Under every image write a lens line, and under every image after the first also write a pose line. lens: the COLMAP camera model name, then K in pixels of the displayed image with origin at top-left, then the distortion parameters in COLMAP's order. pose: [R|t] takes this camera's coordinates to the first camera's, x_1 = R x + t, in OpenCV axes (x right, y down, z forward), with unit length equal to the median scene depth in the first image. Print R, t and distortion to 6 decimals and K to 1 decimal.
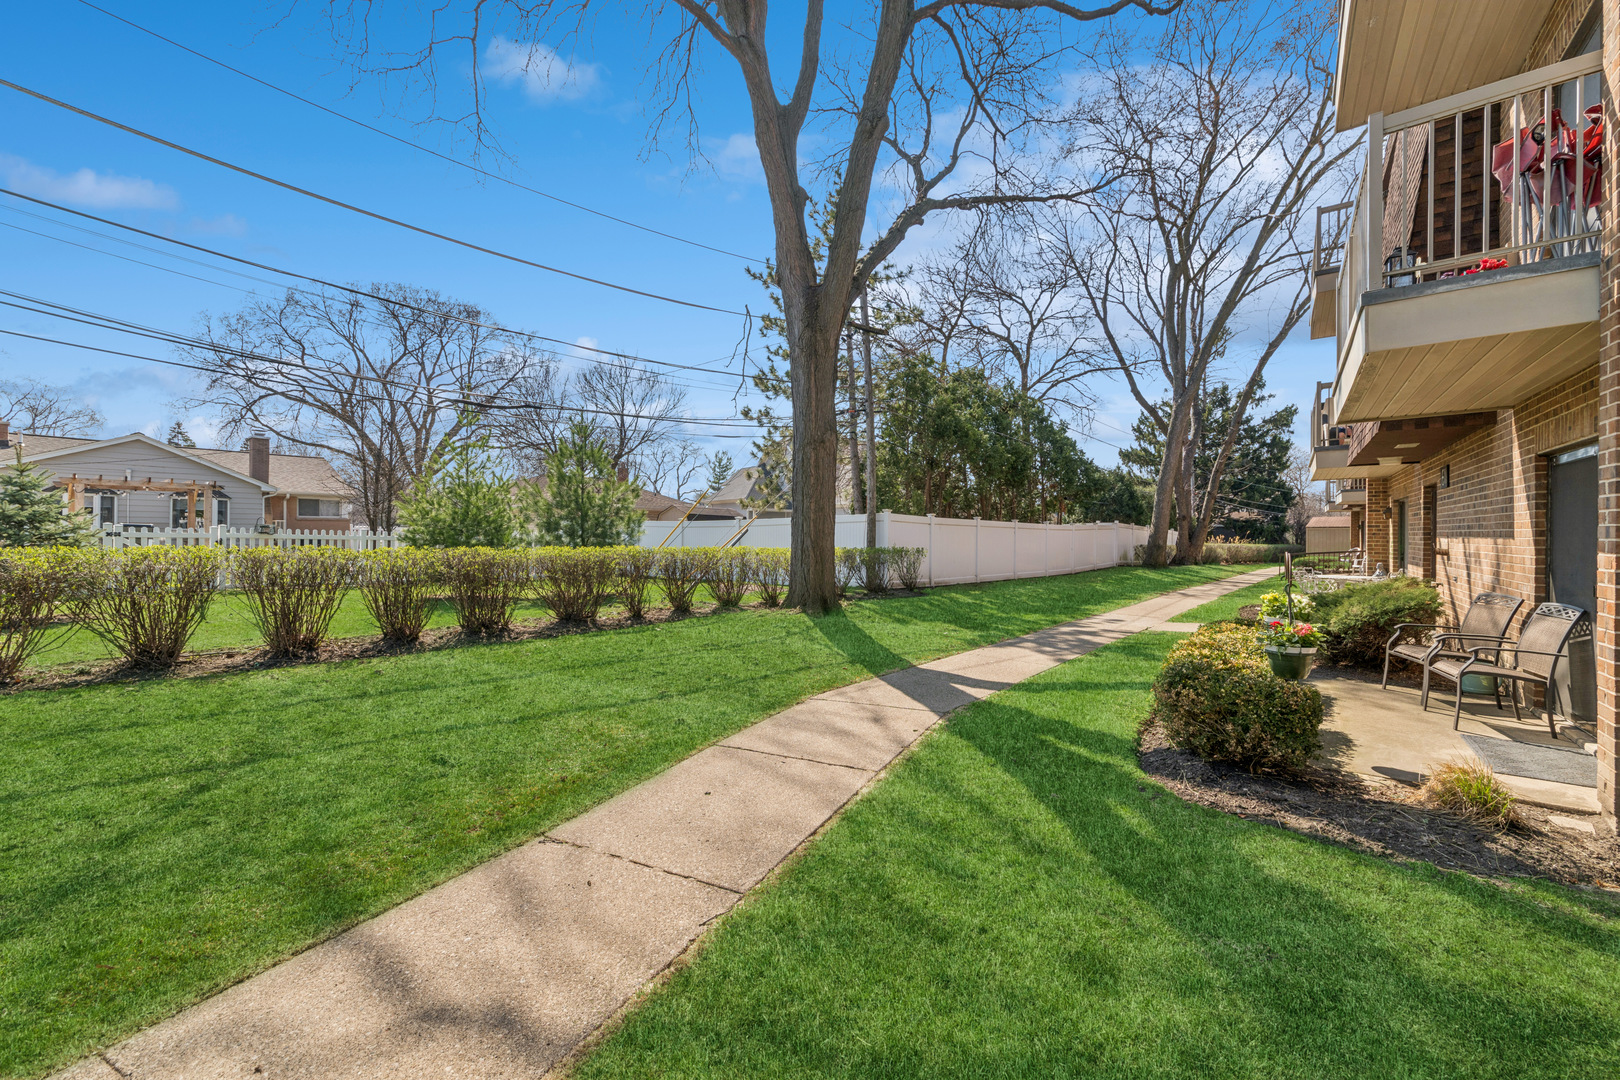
lens RADIAL K [[654.3, 0, 864.2], [0, 654.3, 540.3], [0, 0, 1]] dist [0.000139, 0.000009]
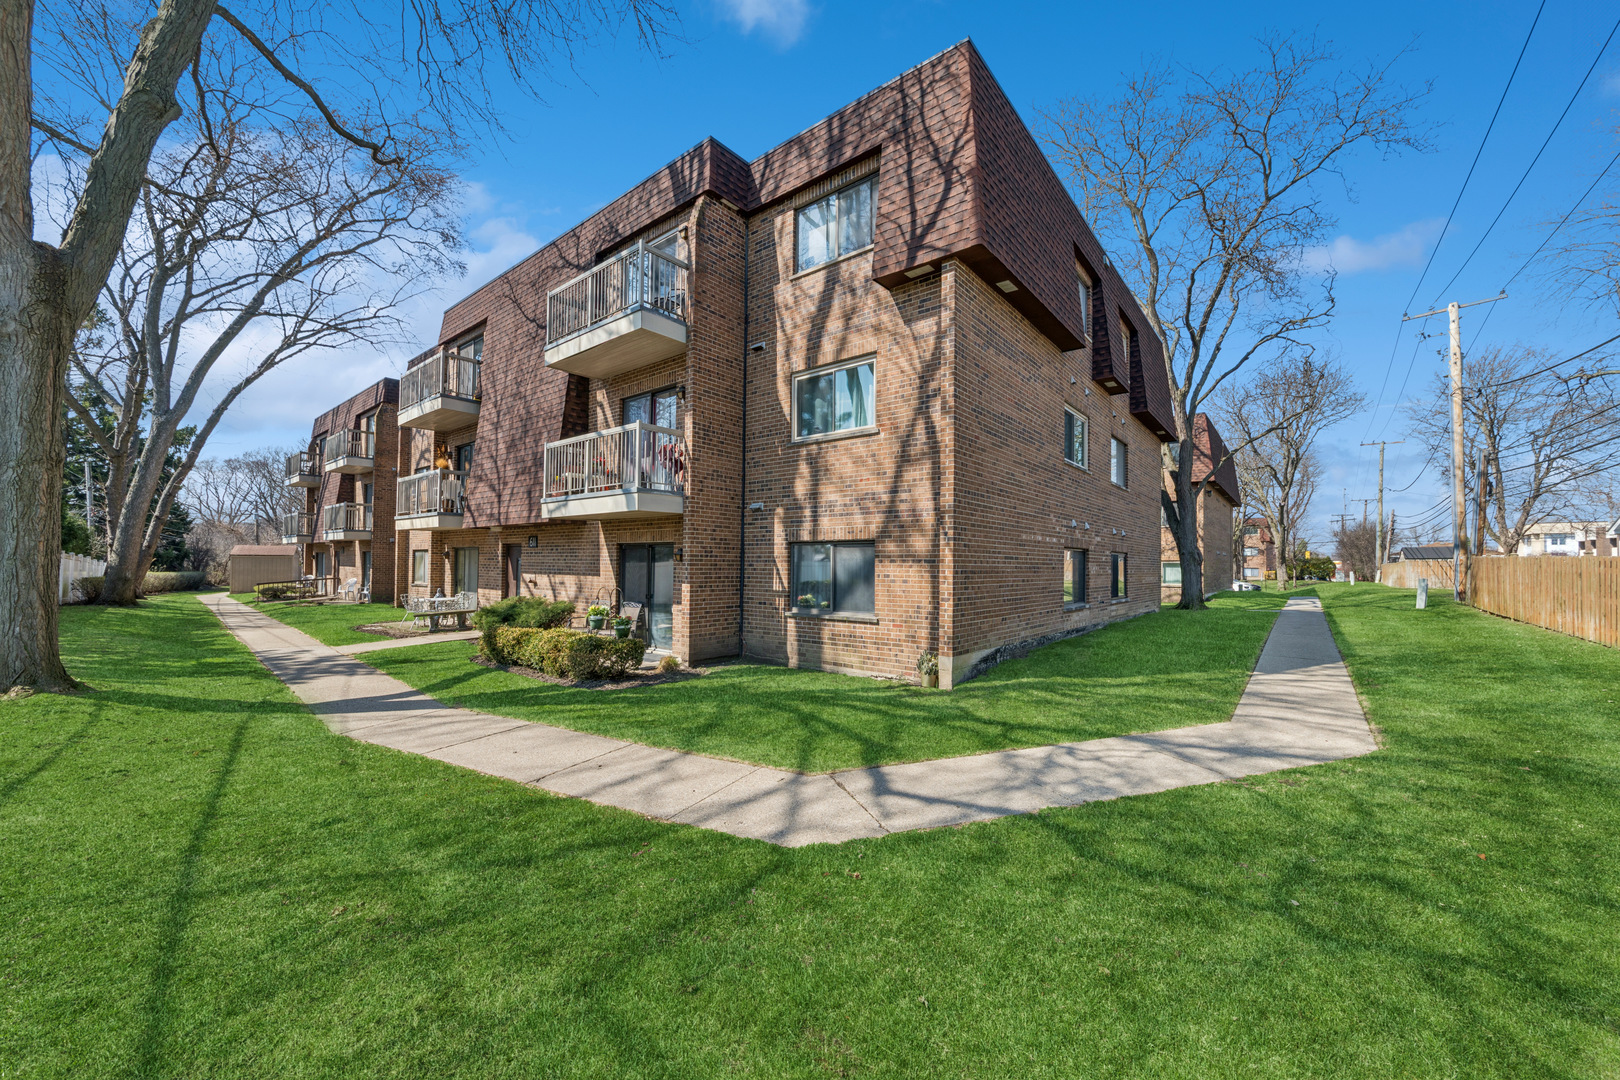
lens RADIAL K [[596.7, 0, 810.8], [0, 596.7, 547.3], [0, 0, 1]] dist [0.001060, 0.000012]
pose [[0.104515, 0.023419, 0.994248, -1.282794], [0.001995, 0.999716, -0.023757, -0.065993], [-0.994521, 0.004466, 0.104438, 0.028890]]
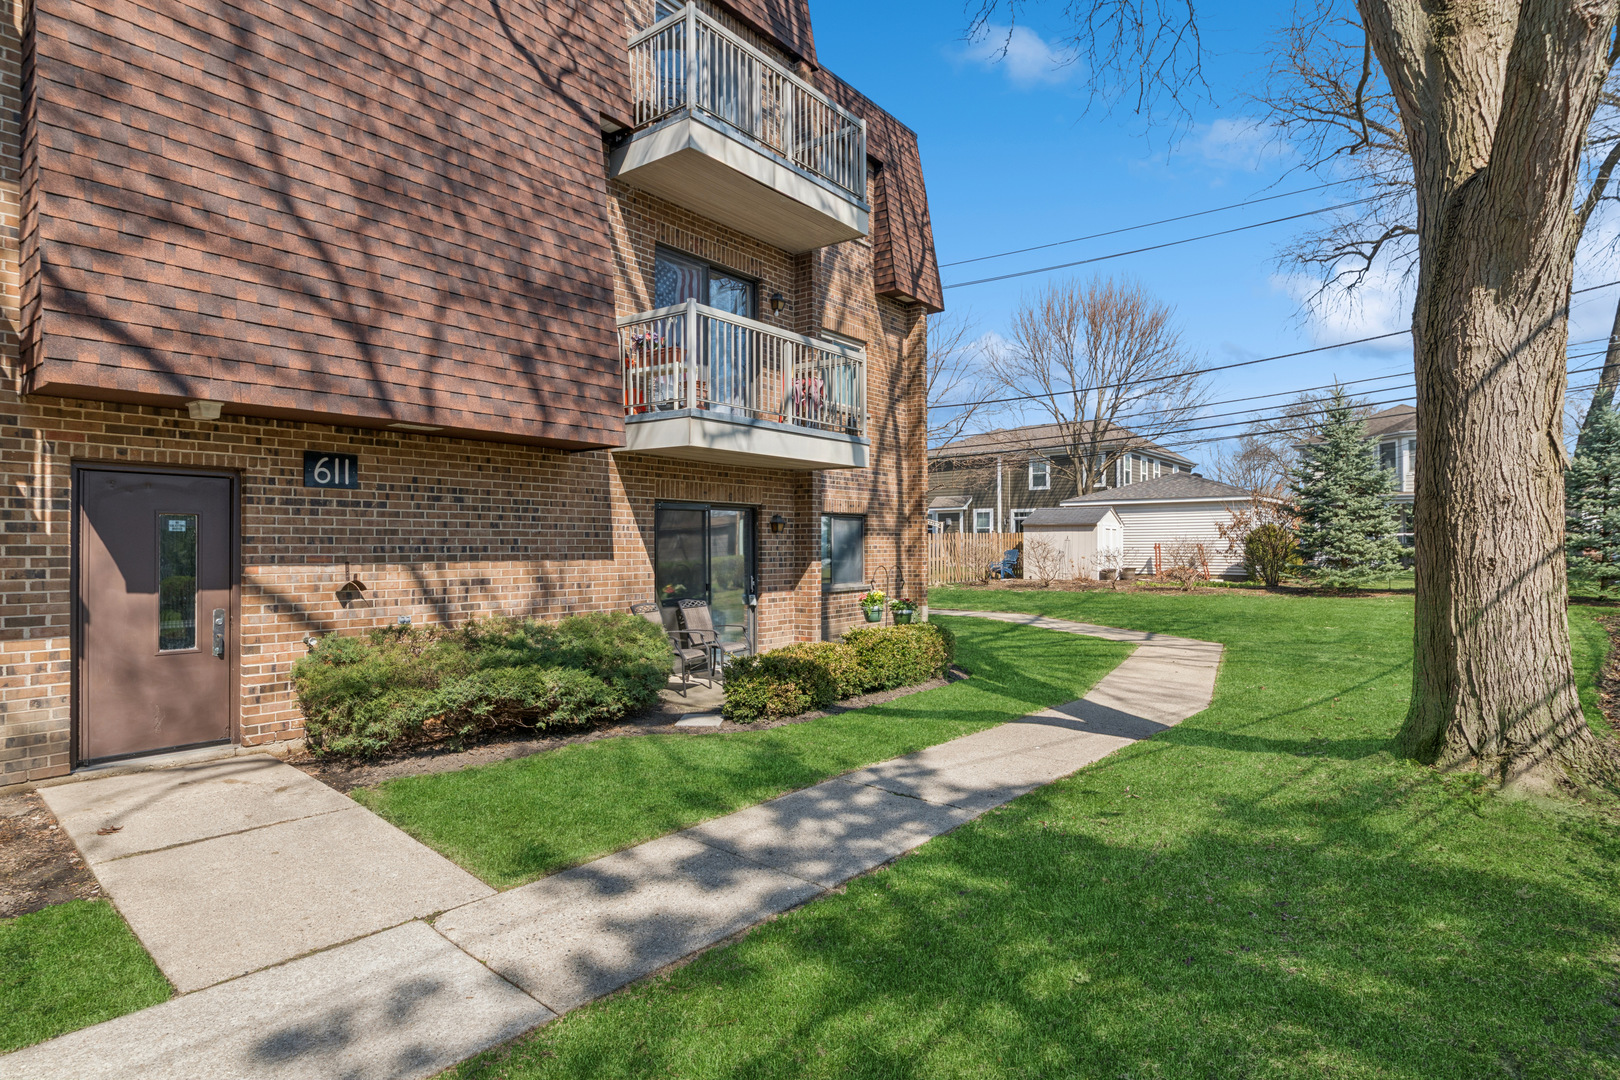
lens RADIAL K [[875.3, 0, 807.6], [0, 875.3, 536.8], [0, 0, 1]] dist [-0.001331, -0.000128]
pose [[-0.996625, -0.000075, 0.082090, 0.602558], [-0.000202, 0.999999, -0.001540, -0.051455], [-0.082090, -0.001551, -0.996624, 3.129884]]
